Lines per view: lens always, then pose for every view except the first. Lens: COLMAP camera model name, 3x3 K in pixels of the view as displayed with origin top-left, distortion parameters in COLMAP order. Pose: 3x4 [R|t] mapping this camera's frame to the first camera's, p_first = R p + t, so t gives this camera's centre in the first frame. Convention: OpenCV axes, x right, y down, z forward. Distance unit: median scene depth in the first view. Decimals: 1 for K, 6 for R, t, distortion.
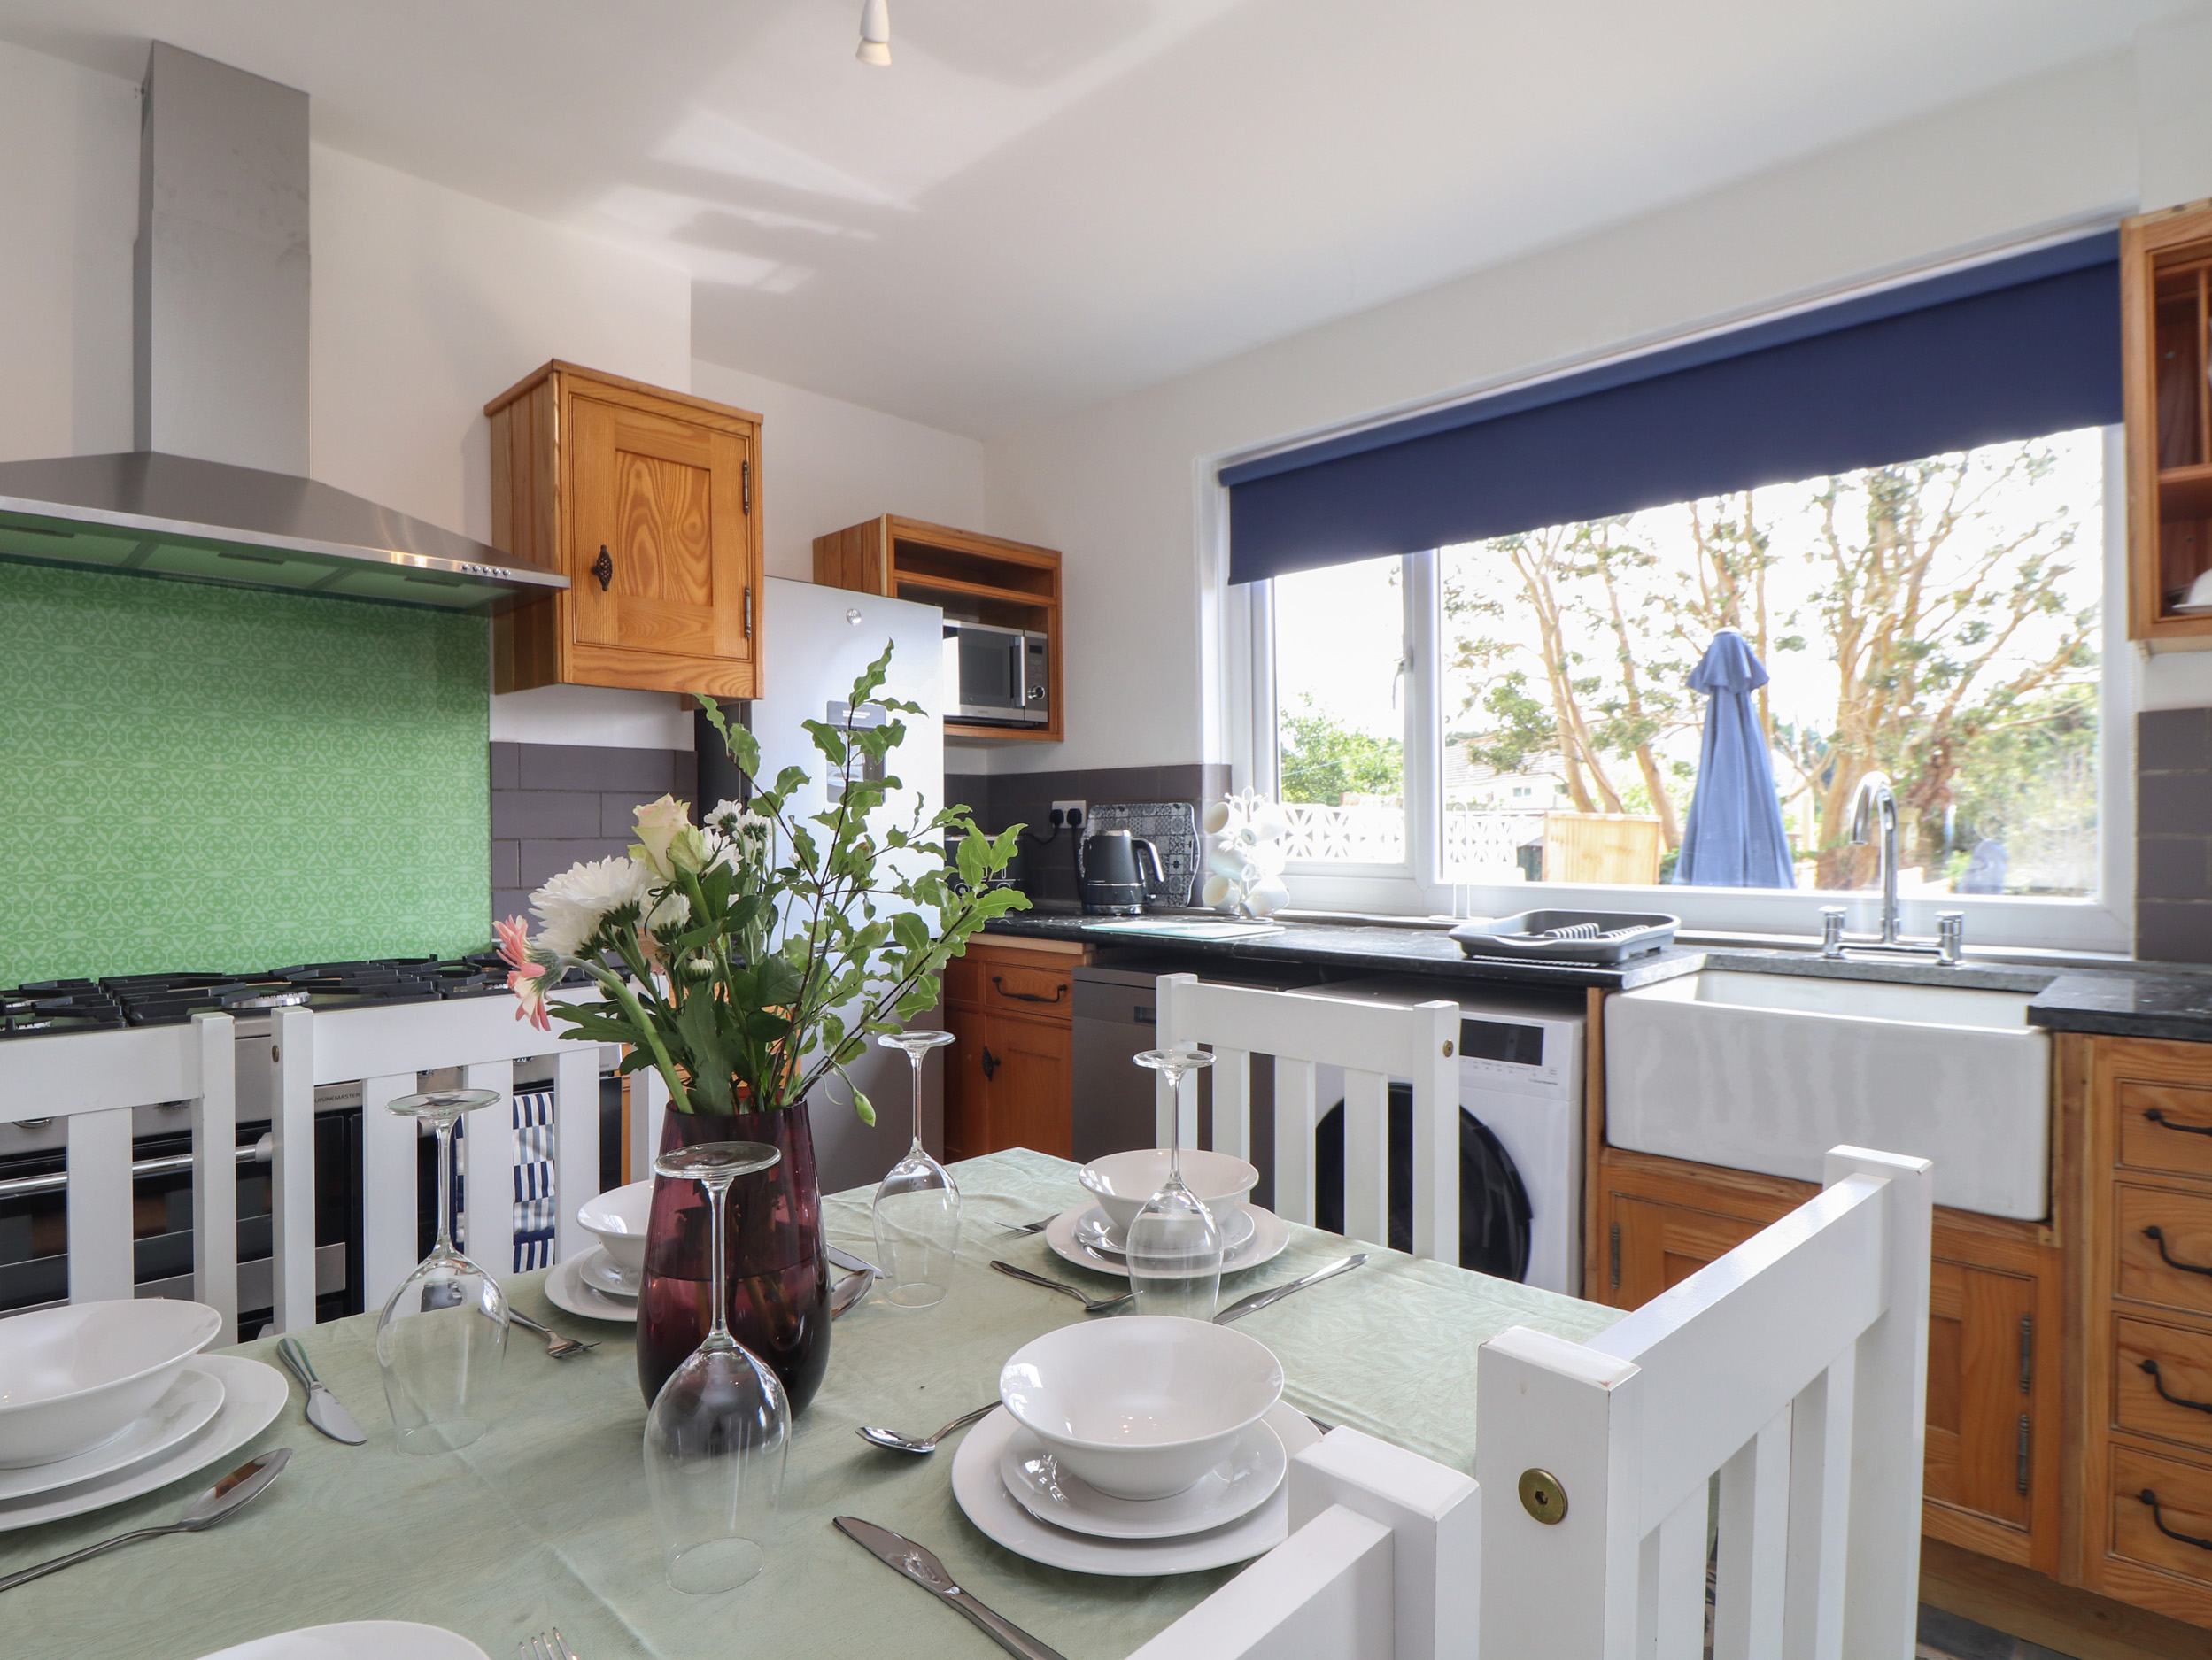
lens RADIAL K [[1192.5, 0, 1163.9], [0, 1192.5, 849.2], [0, 0, 1]] dist [0.003961, -0.013987]
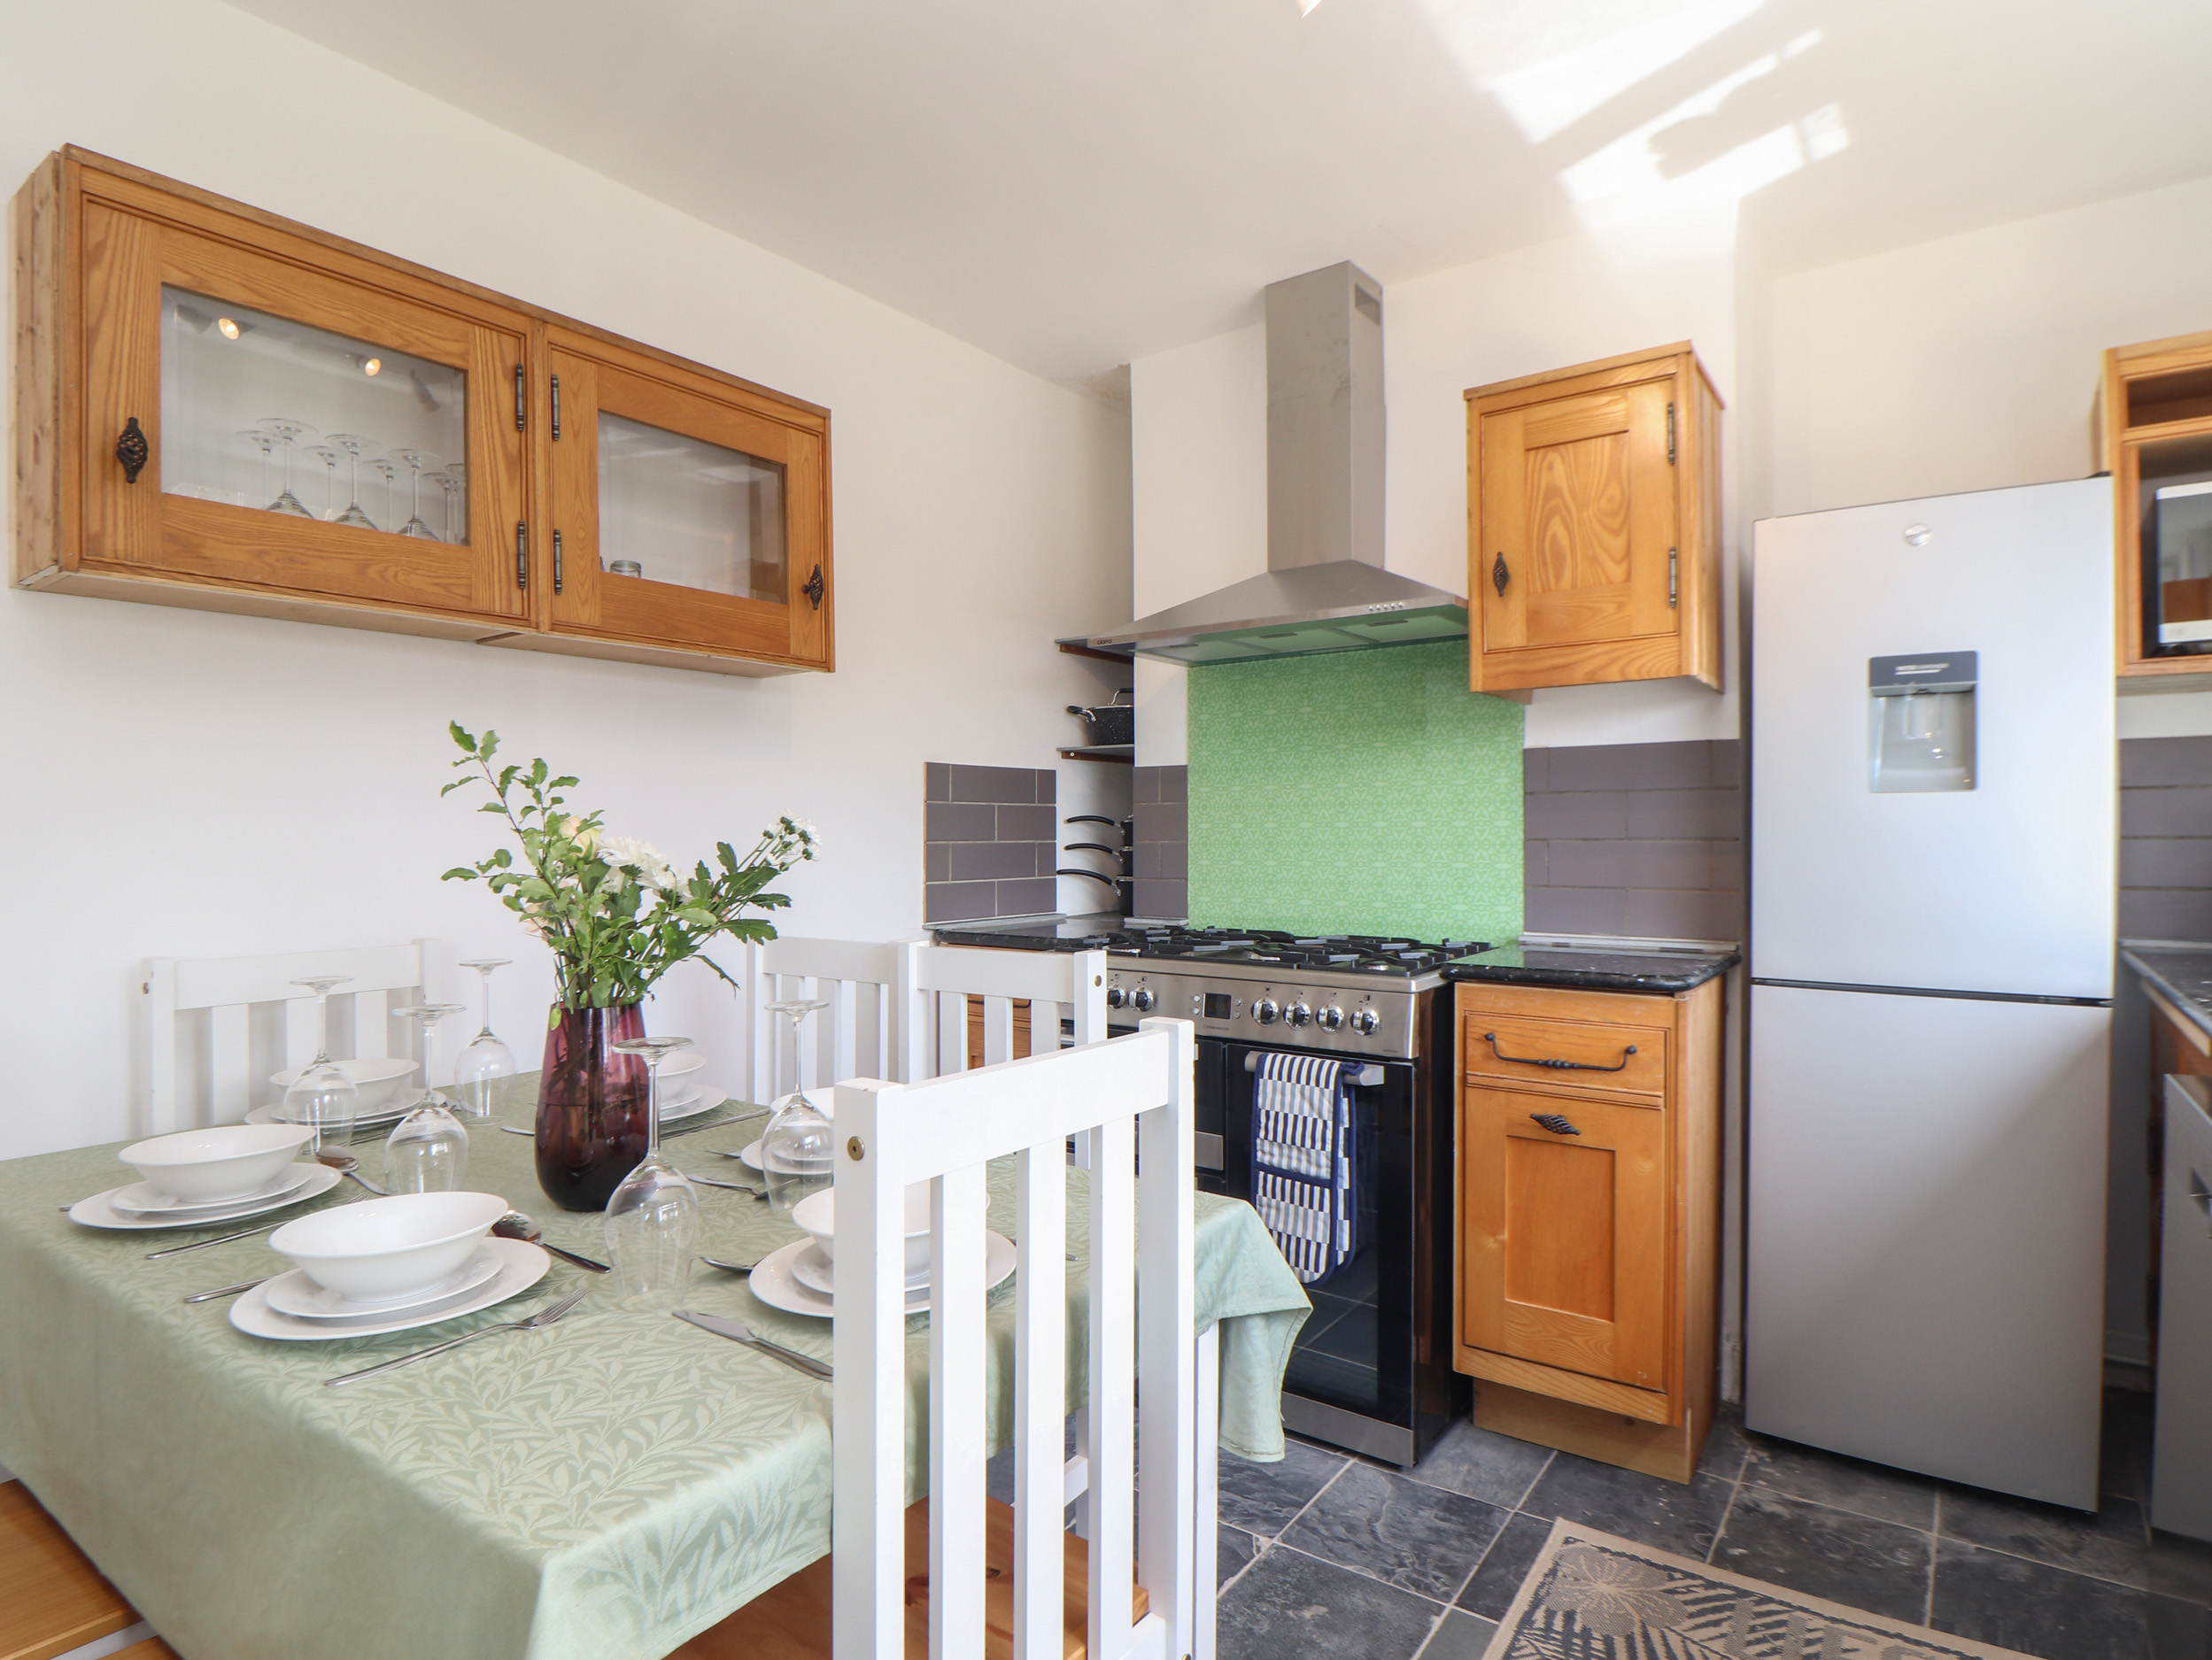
lens RADIAL K [[1192.5, 0, 1163.9], [0, 1192.5, 849.2], [0, 0, 1]] dist [0.003961, -0.013987]
pose [[0.146487, 0.014337, -0.989109, 0.465352], [-0.012271, 0.999844, 0.012675, -0.009281], [0.989136, 0.010280, 0.146640, 0.528317]]
